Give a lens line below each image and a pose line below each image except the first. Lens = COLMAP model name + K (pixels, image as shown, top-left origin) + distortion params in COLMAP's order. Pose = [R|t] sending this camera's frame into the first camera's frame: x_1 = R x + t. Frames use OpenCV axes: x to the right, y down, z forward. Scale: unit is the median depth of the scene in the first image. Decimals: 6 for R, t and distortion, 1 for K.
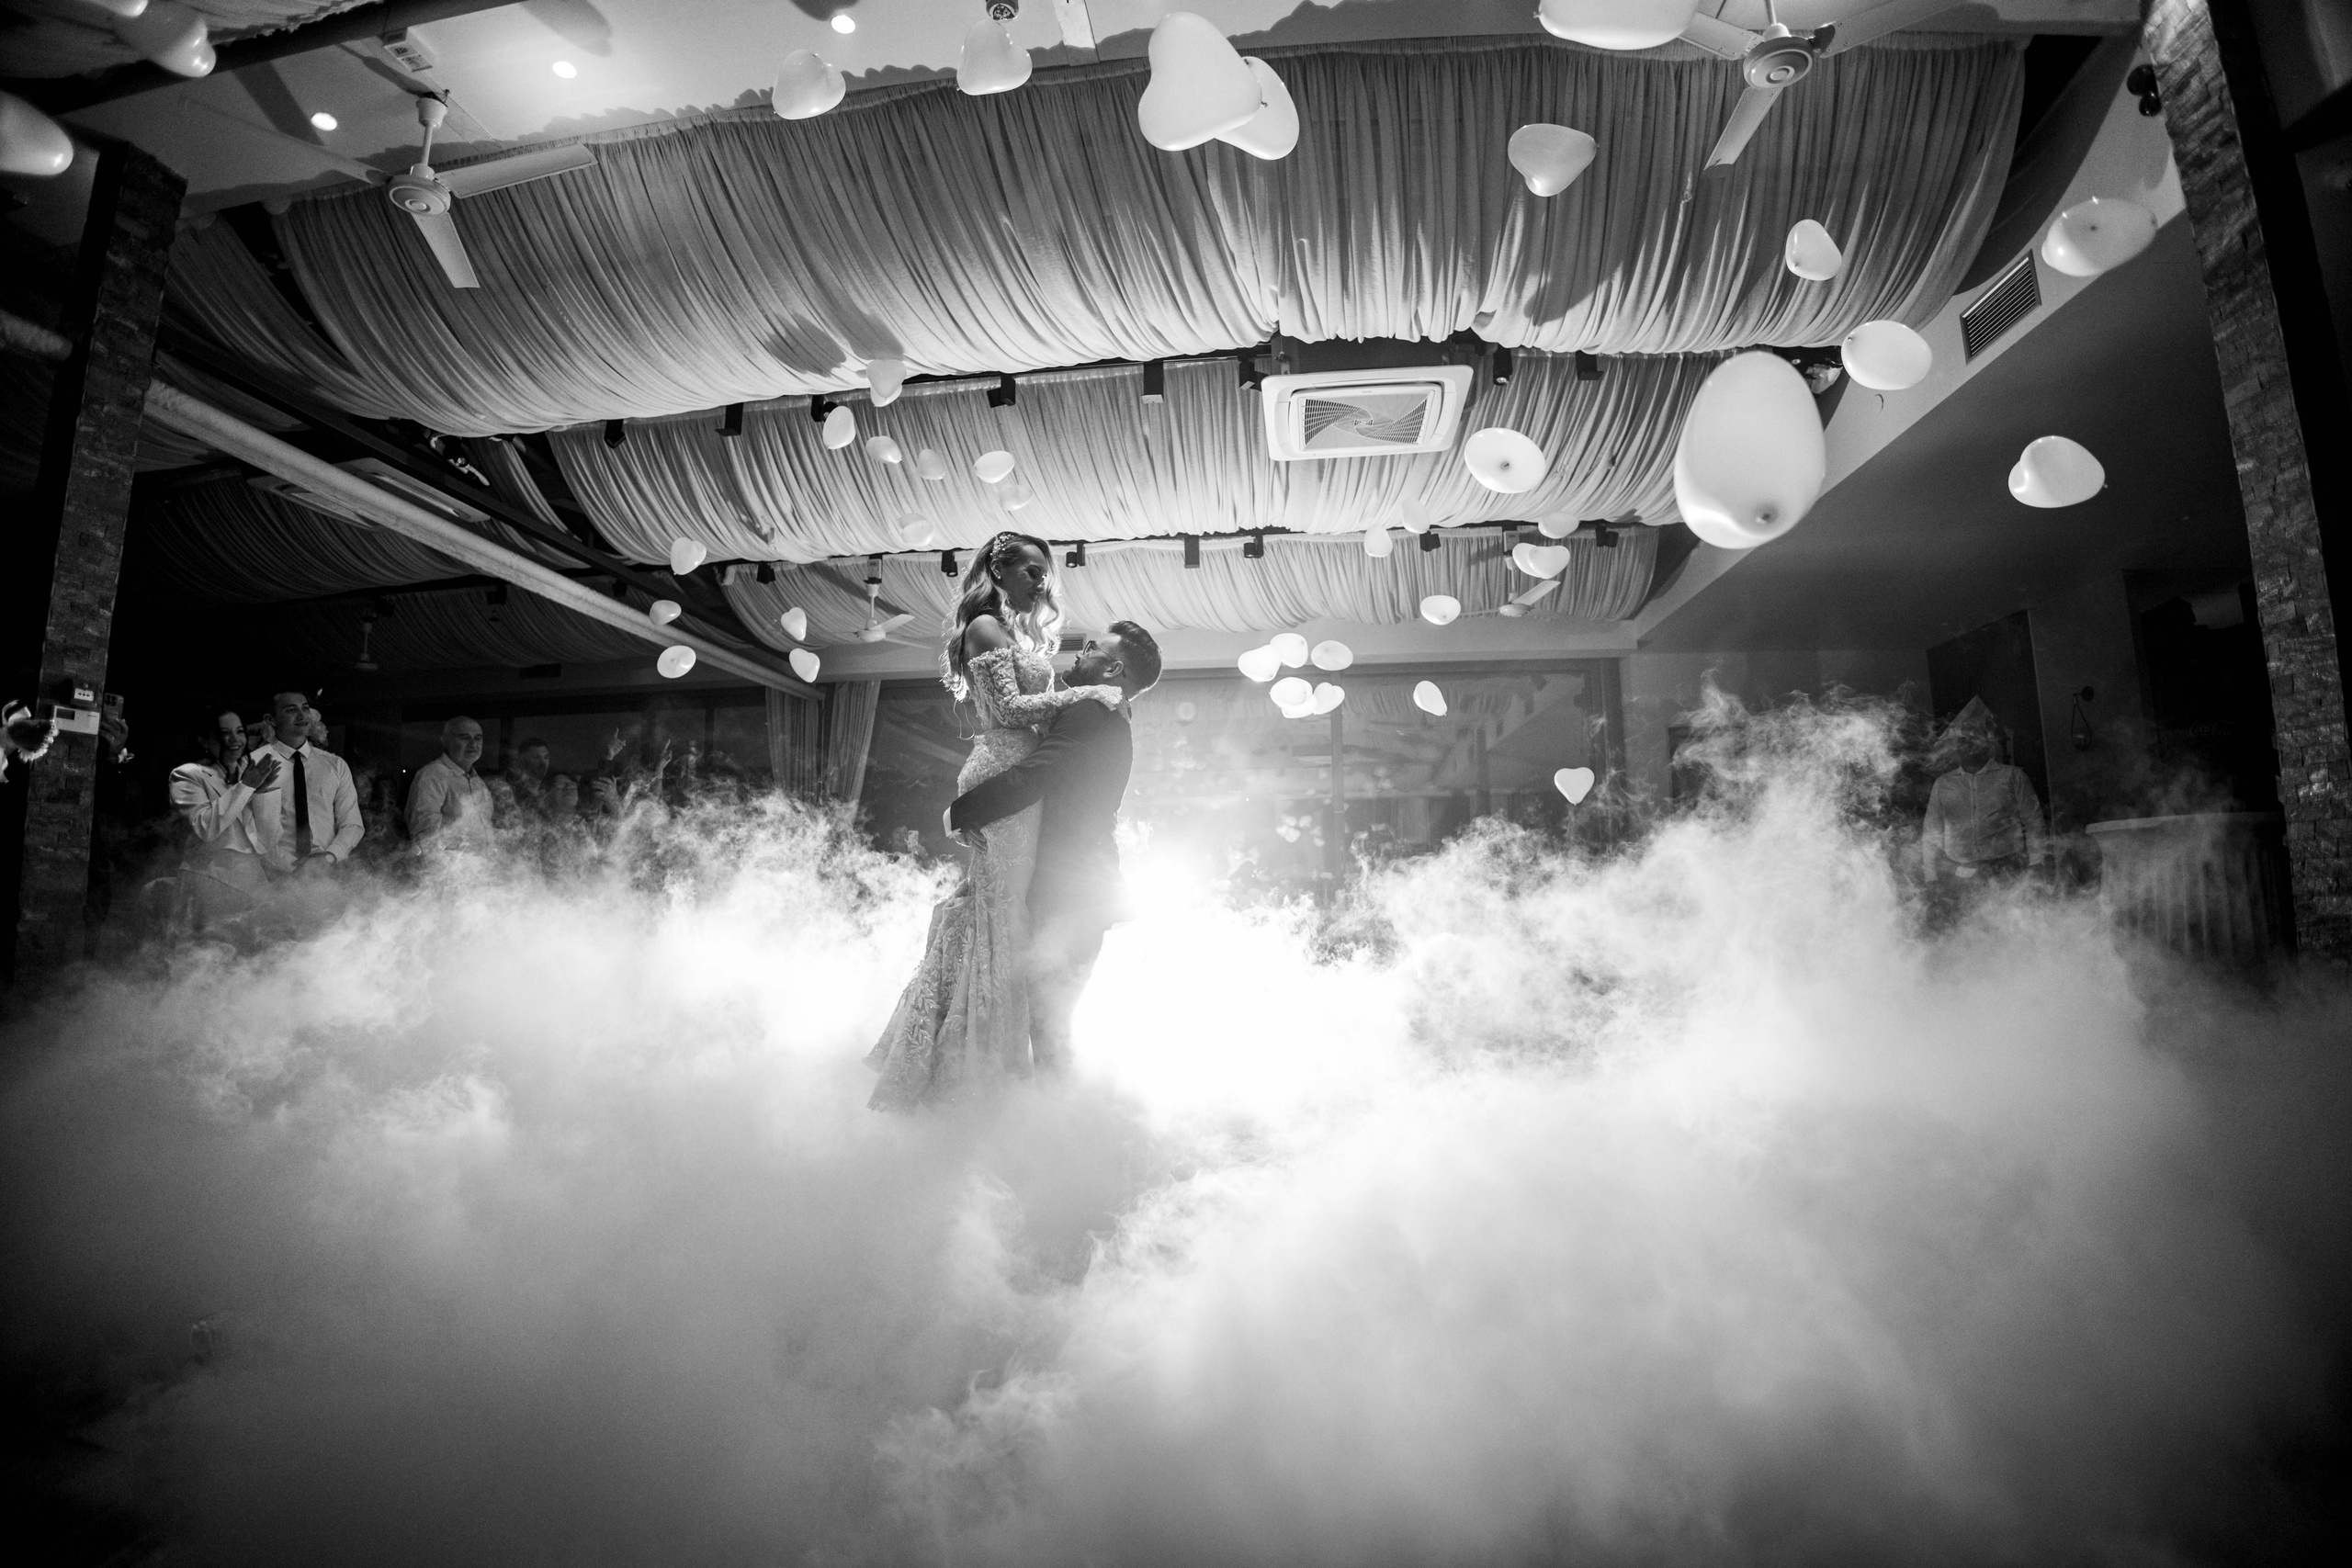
lens RADIAL K [[1173.9, 0, 1176.0], [0, 1173.9, 784.0], [0, 0, 1]] dist [-0.134000, 0.034156]
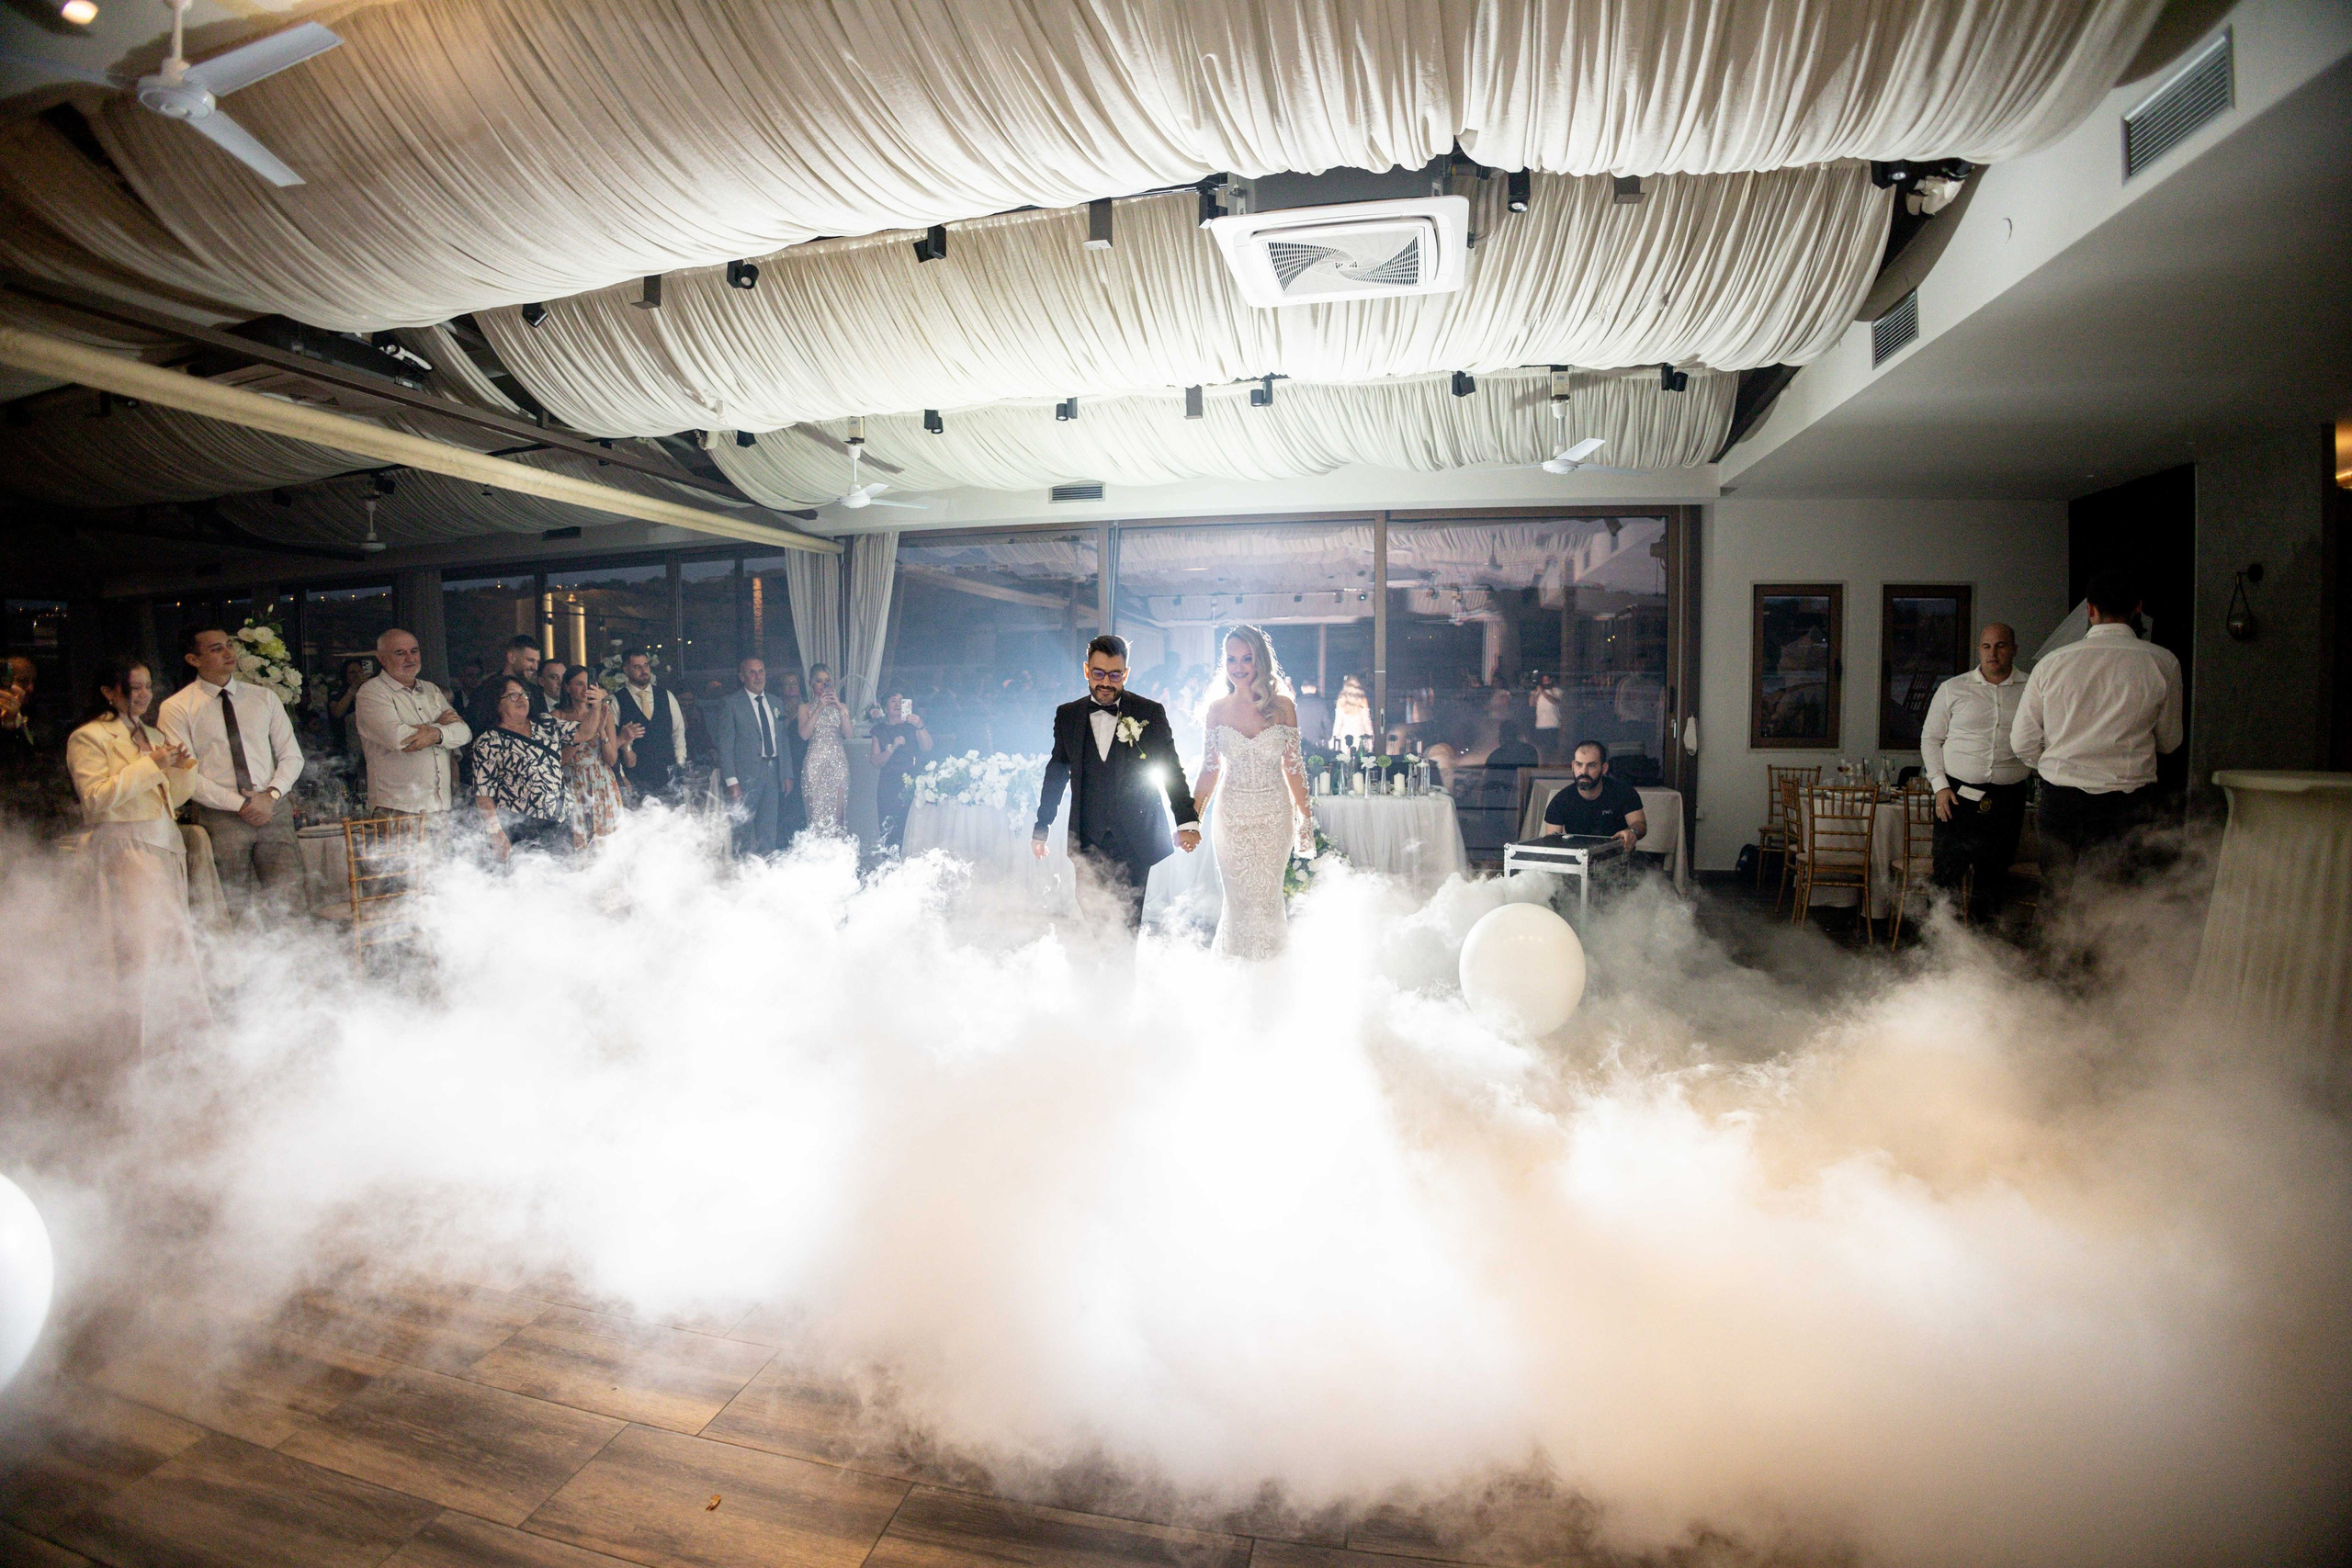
lens RADIAL K [[1143.9, 0, 1183.5], [0, 1143.9, 785.9], [0, 0, 1]] dist [-0.127138, 0.026709]
pose [[0.992965, 0.015864, -0.117340, 0.181042], [0.007440, 0.980668, 0.195539, -0.127914], [0.118173, -0.195037, 0.973651, 0.170885]]
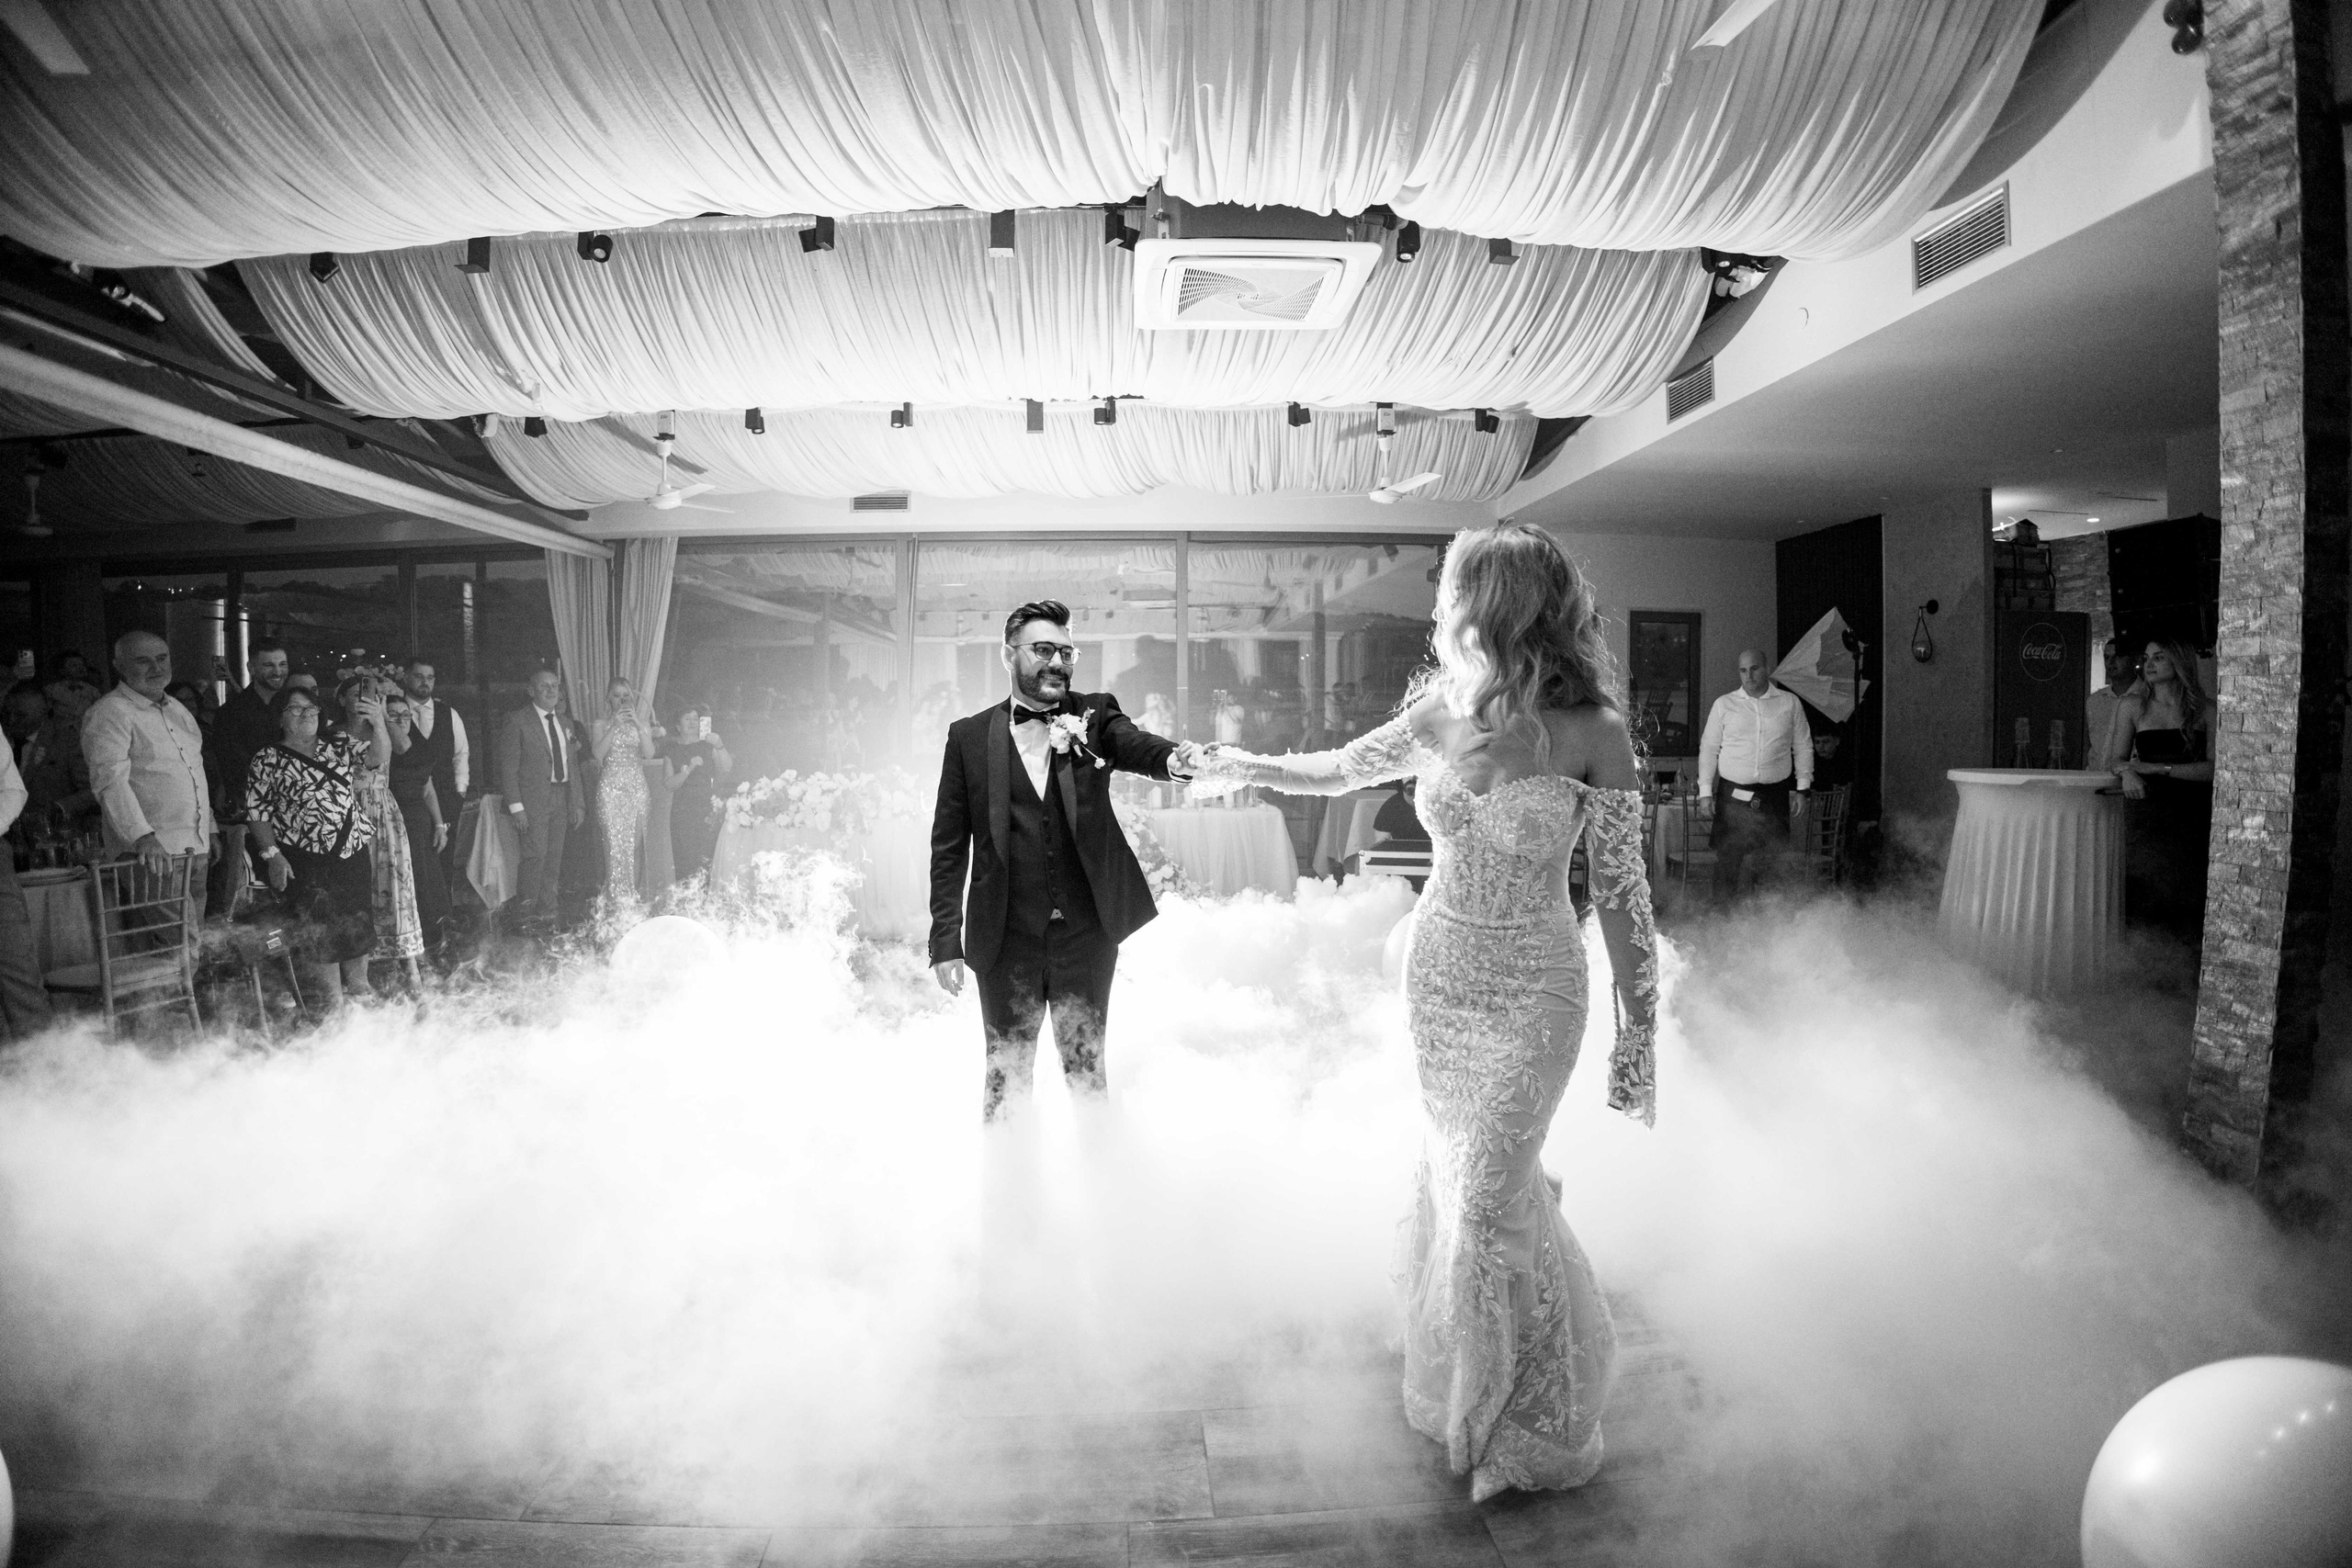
lens RADIAL K [[1143.9, 0, 1183.5], [0, 1143.9, 785.9], [0, 0, 1]] dist [-0.127138, 0.026709]
pose [[0.985628, -0.004894, 0.168861, -0.035027], [-0.025400, 0.983924, 0.176775, -0.122860], [-0.167011, -0.178523, 0.969658, 0.164363]]
